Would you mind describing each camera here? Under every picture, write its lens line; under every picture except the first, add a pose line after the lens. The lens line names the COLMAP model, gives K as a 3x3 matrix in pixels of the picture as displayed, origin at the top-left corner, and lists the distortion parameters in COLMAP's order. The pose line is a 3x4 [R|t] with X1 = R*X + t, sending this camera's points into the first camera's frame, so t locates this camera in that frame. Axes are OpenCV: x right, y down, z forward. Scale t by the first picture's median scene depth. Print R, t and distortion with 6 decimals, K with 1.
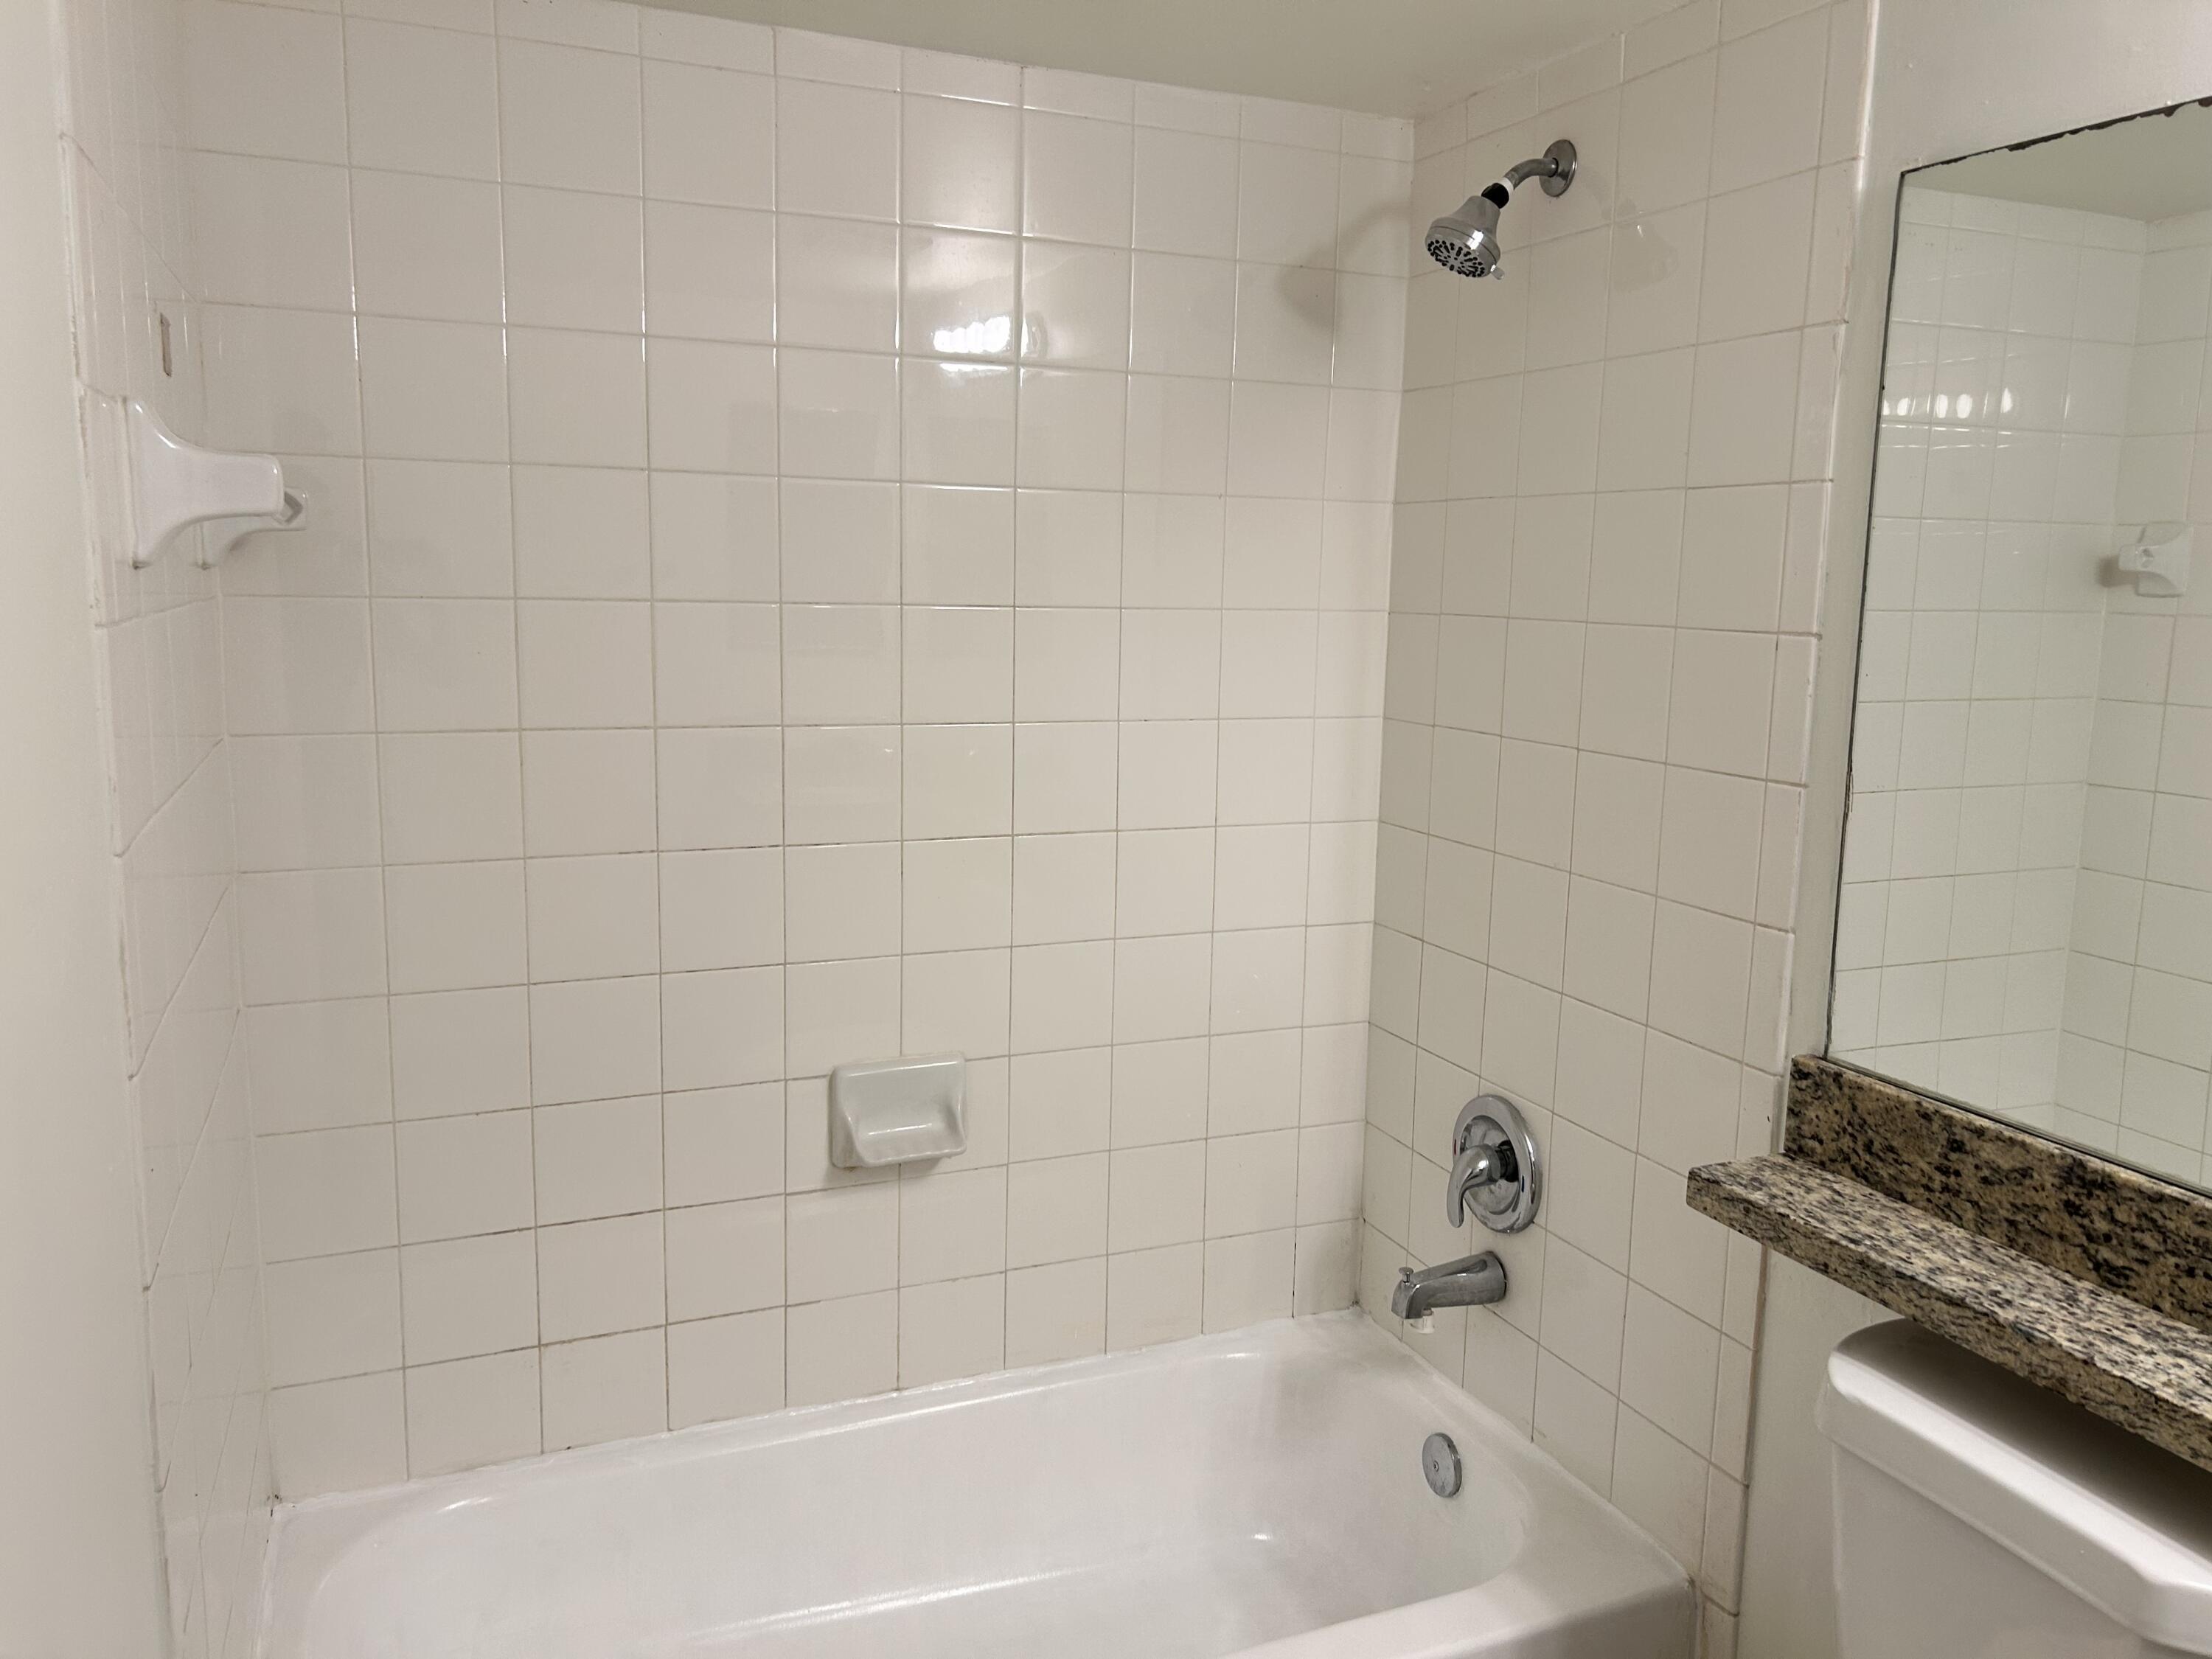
lens RADIAL K [[1623.9, 0, 1106.0], [0, 1623.9, 829.5], [0, 0, 1]] dist [0.068372, -0.078001]
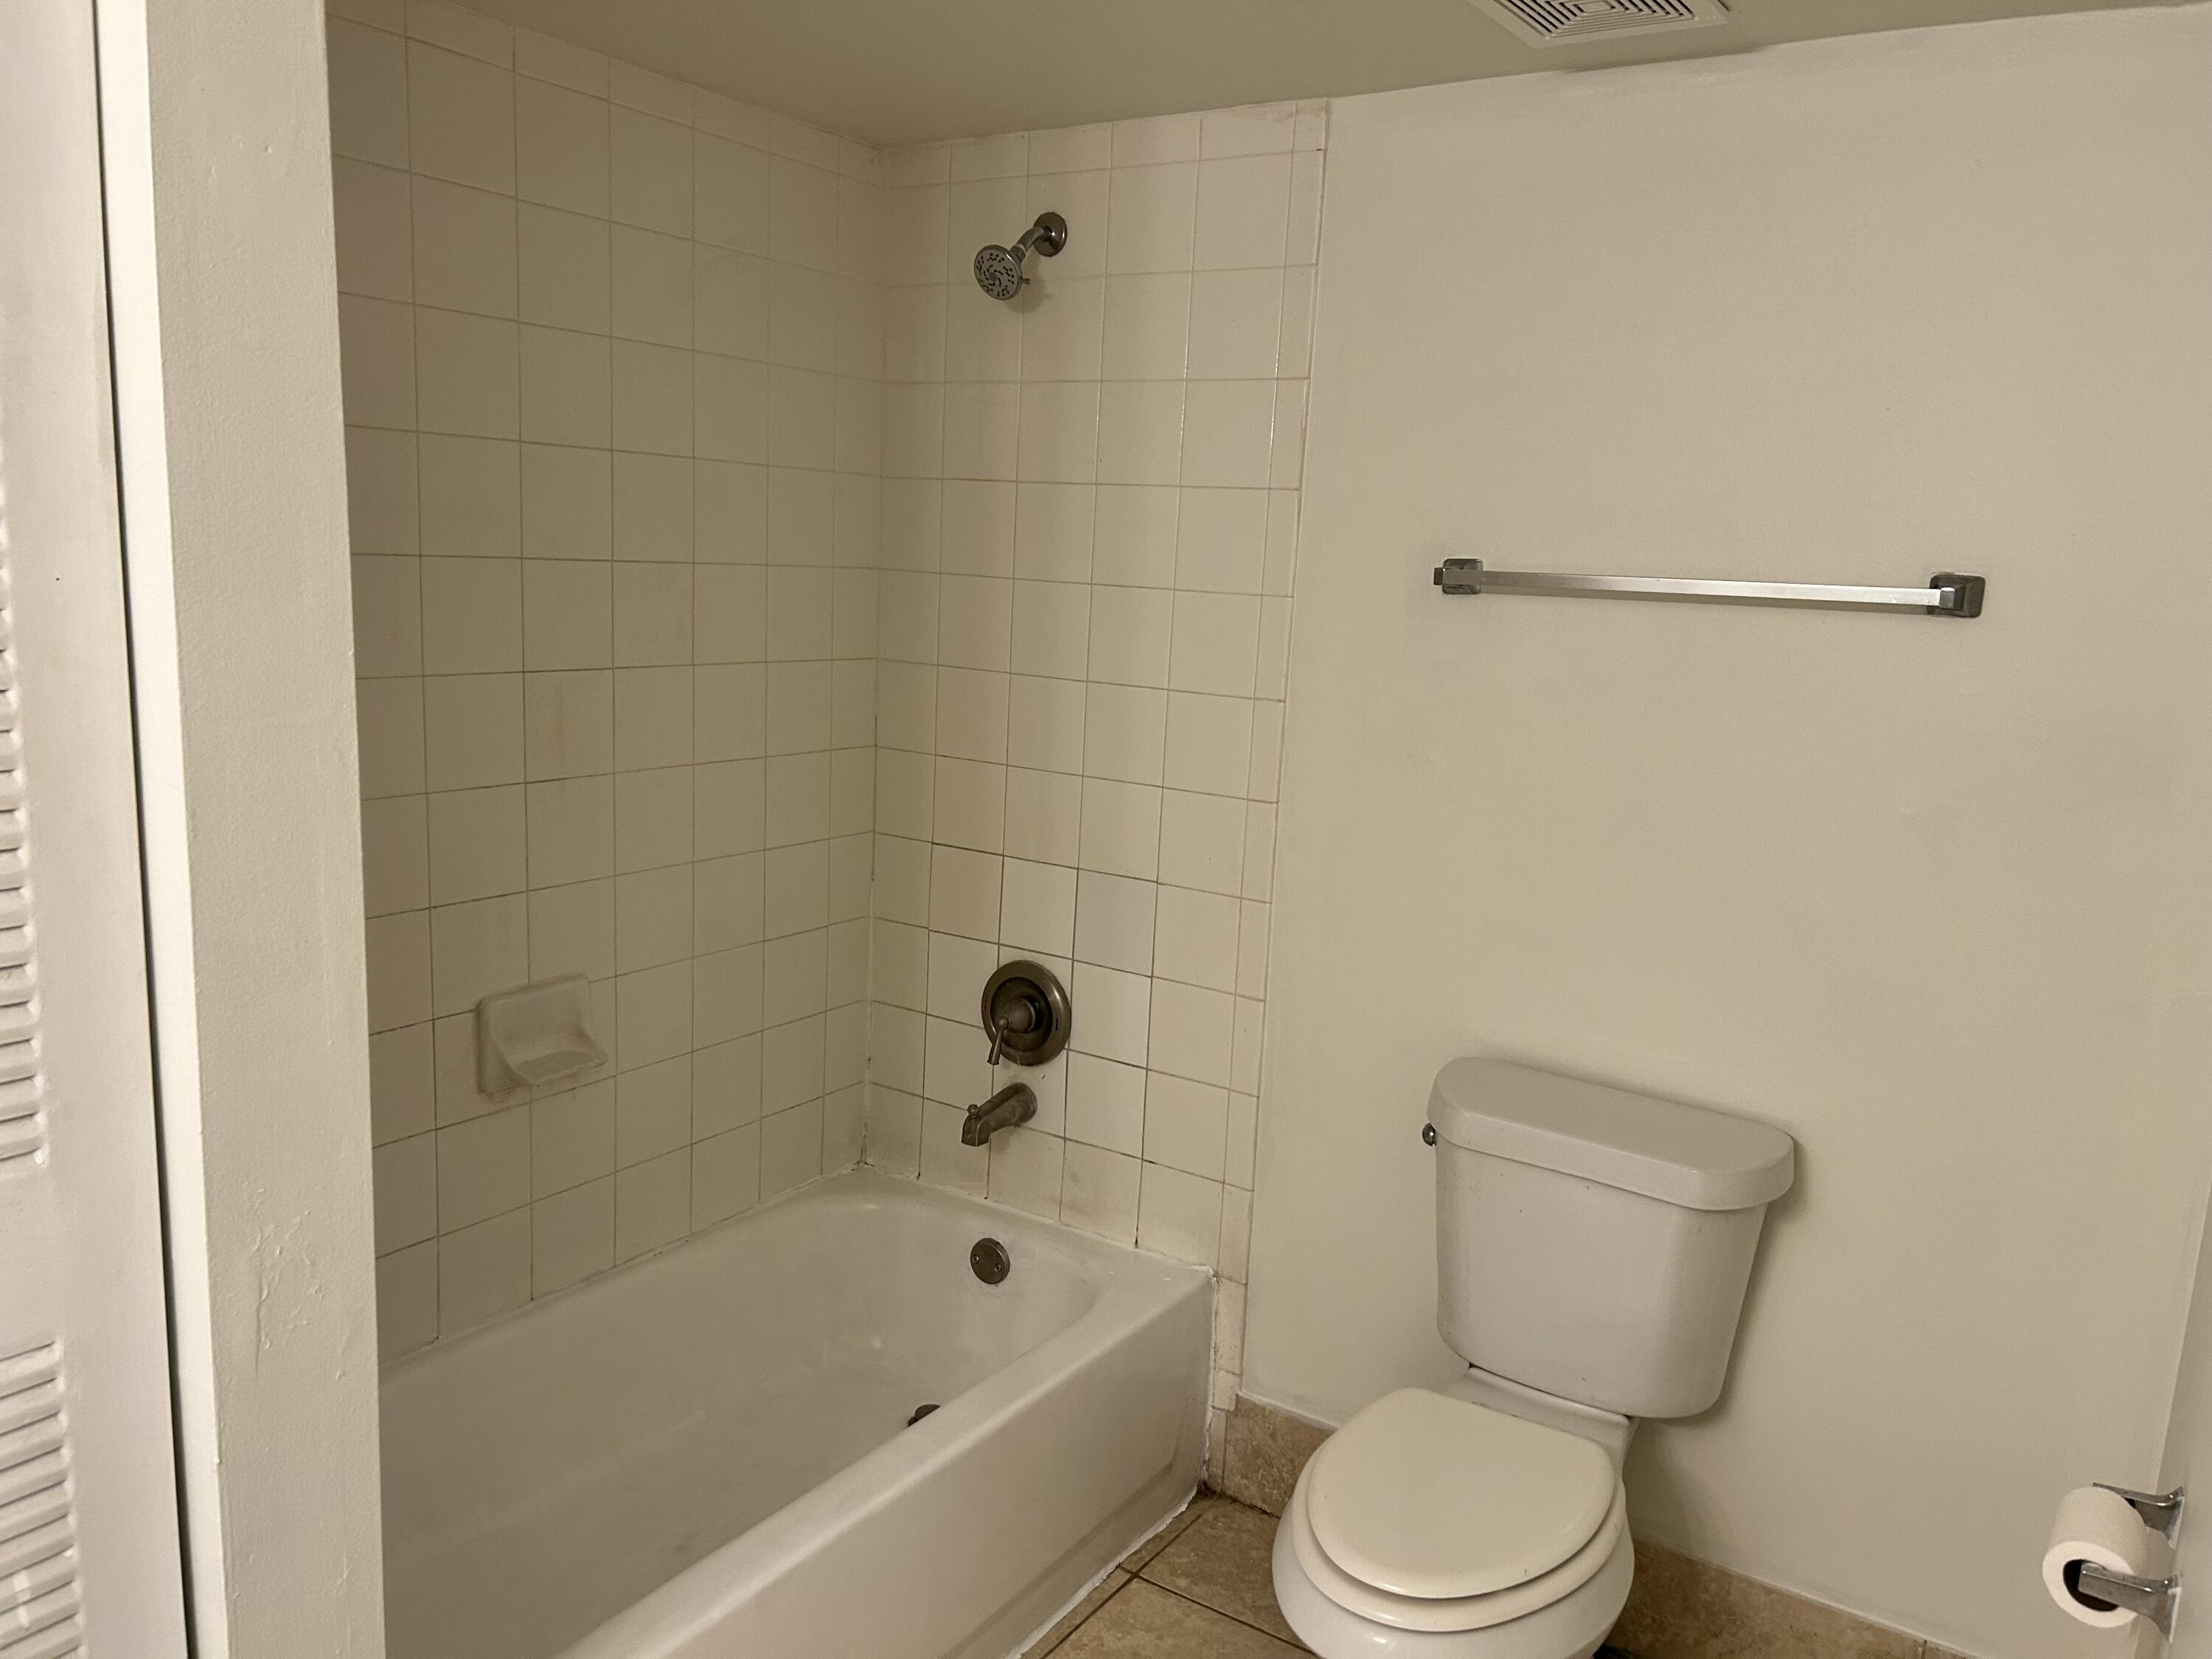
lens RADIAL K [[1623.9, 0, 1106.0], [0, 1623.9, 829.5], [0, 0, 1]] dist [0.068372, -0.078001]
pose [[0.838442, -0.060650, 0.541605, -0.393393], [0.042908, 0.998050, 0.045340, 0.006107], [-0.543299, -0.014776, 0.839409, -0.102944]]
